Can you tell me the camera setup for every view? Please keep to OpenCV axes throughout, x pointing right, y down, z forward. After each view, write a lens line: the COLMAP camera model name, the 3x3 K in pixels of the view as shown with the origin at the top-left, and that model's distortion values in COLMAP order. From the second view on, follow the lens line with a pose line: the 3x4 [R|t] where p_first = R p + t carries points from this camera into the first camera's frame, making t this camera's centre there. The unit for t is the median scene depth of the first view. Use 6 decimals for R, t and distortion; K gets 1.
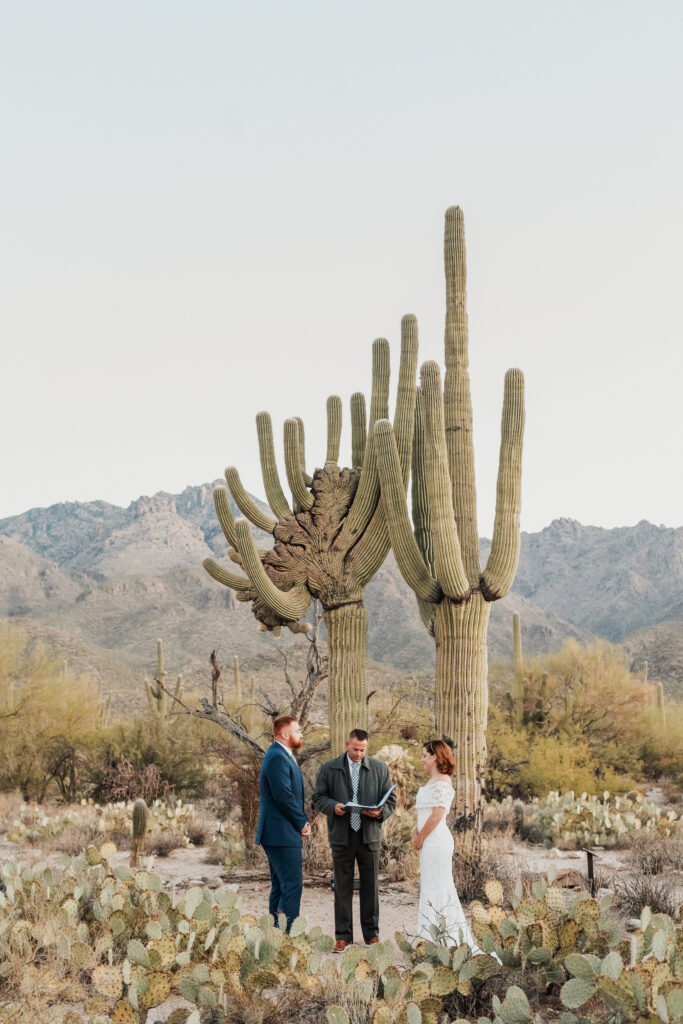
lens RADIAL K [[1478.1, 0, 341.5], [0, 1478.1, 512.0], [0, 0, 1]] dist [0.001656, 0.018256]
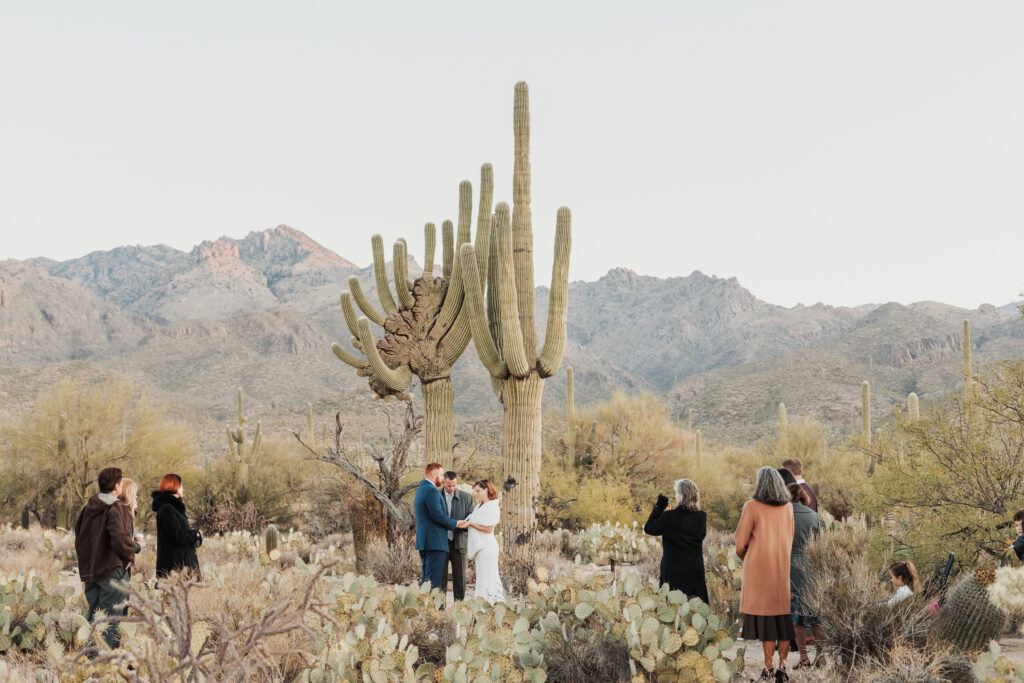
lens RADIAL K [[1453.3, 0, 512.0], [0, 1453.3, 341.5], [0, 0, 1]] dist [0.017751, -0.059991]
pose [[0.997116, 0.008852, 0.075371, -0.029420], [-0.013109, 0.998335, 0.056179, -0.046763], [-0.074748, -0.057005, 0.995572, -0.321748]]
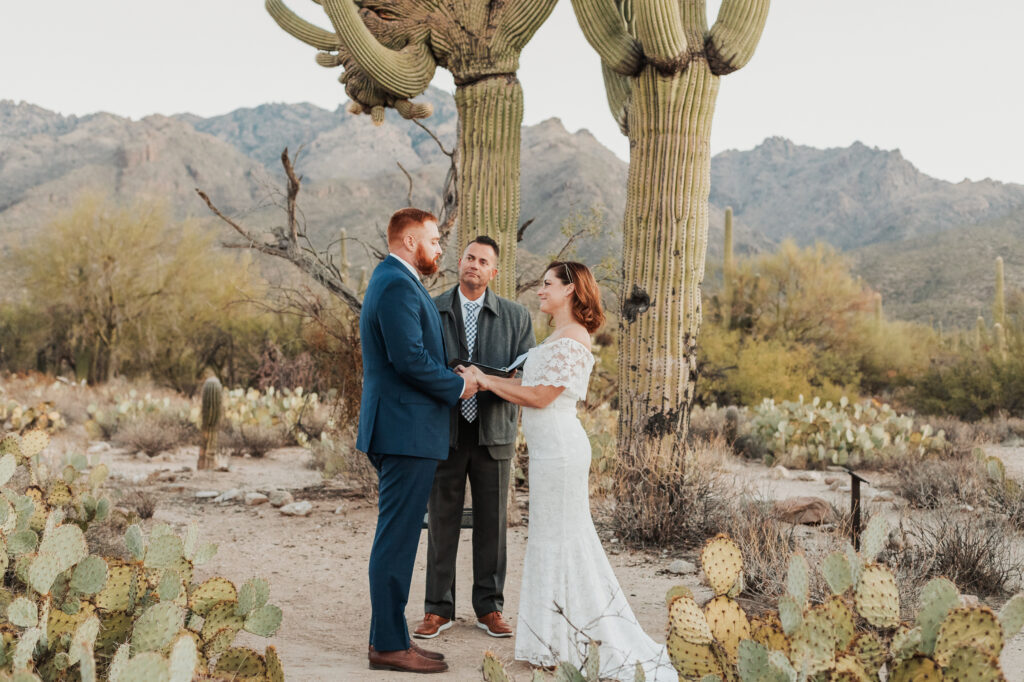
lens RADIAL K [[1474.7, 0, 512.0], [0, 1474.7, 341.0], [0, 0, 1]] dist [0.007910, -0.069072]
pose [[0.999099, 0.036790, -0.021160, 0.029383], [-0.033303, 0.988649, 0.146504, 0.079610], [0.026310, -0.145668, 0.988984, 0.354219]]
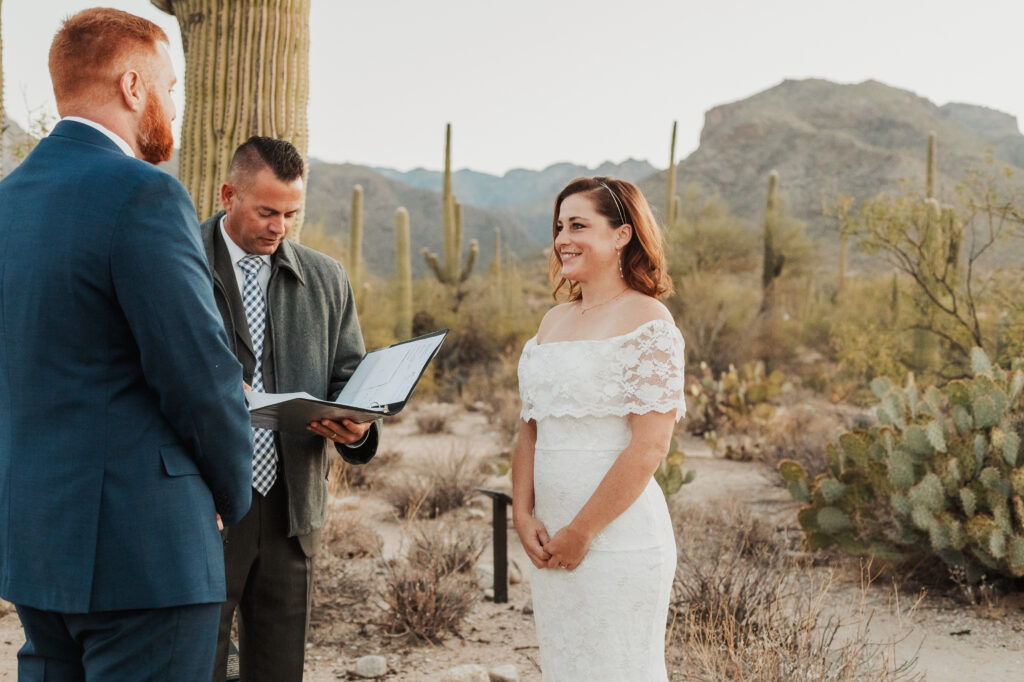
lens RADIAL K [[1538.1, 0, 512.0], [0, 1538.1, 341.0], [0, 0, 1]] dist [0.010535, -0.008923]
pose [[0.865999, 0.017169, 0.499750, -0.070317], [-0.098681, 0.985624, 0.137141, 0.107232], [-0.490211, -0.168080, 0.855244, 0.552604]]
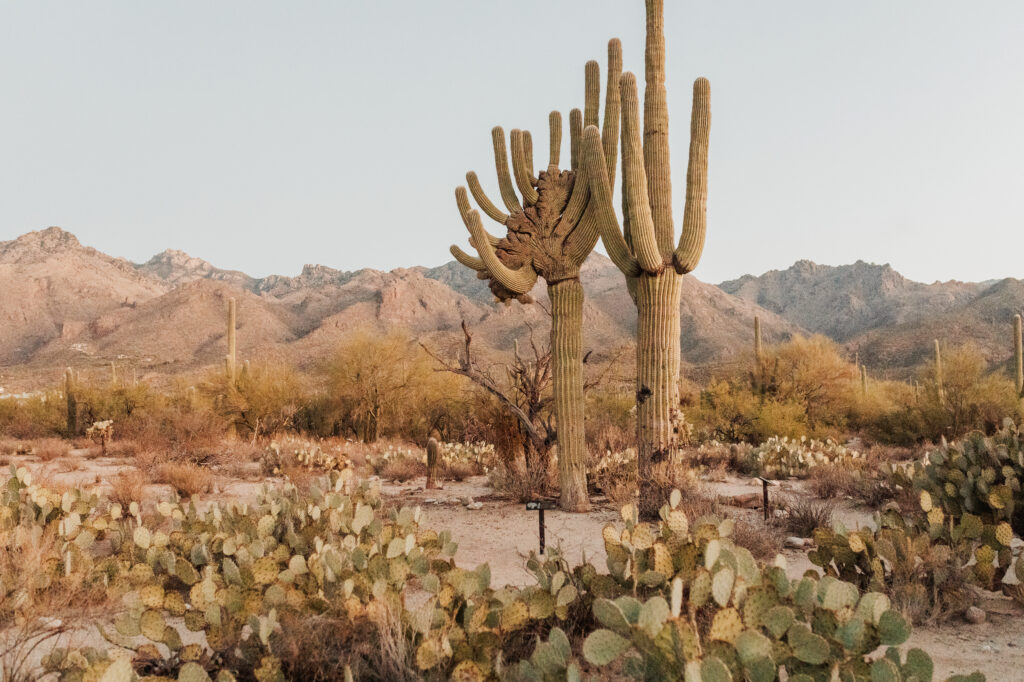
lens RADIAL K [[962.9, 0, 512.0], [0, 962.9, 341.0], [0, 0, 1]] dist [-0.009288, 0.000290]
pose [[0.989301, -0.010726, -0.145491, 0.074360], [0.022687, 0.996472, 0.080803, 0.046202], [0.144111, -0.083239, 0.986054, 0.195093]]
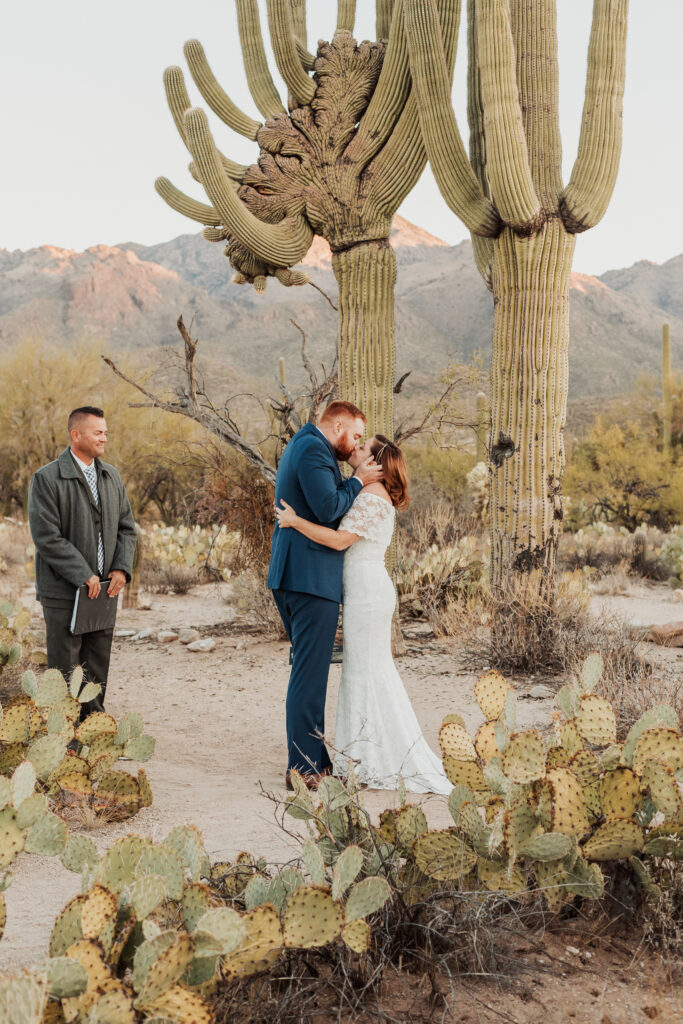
lens RADIAL K [[1491.2, 0, 341.5], [0, 1491.2, 512.0], [0, 0, 1]] dist [0.007245, -0.030111]
pose [[0.994678, 0.005919, -0.102862, 0.063620], [0.012835, 0.983452, 0.180711, 0.058628], [0.102229, -0.181070, 0.978143, 0.298207]]
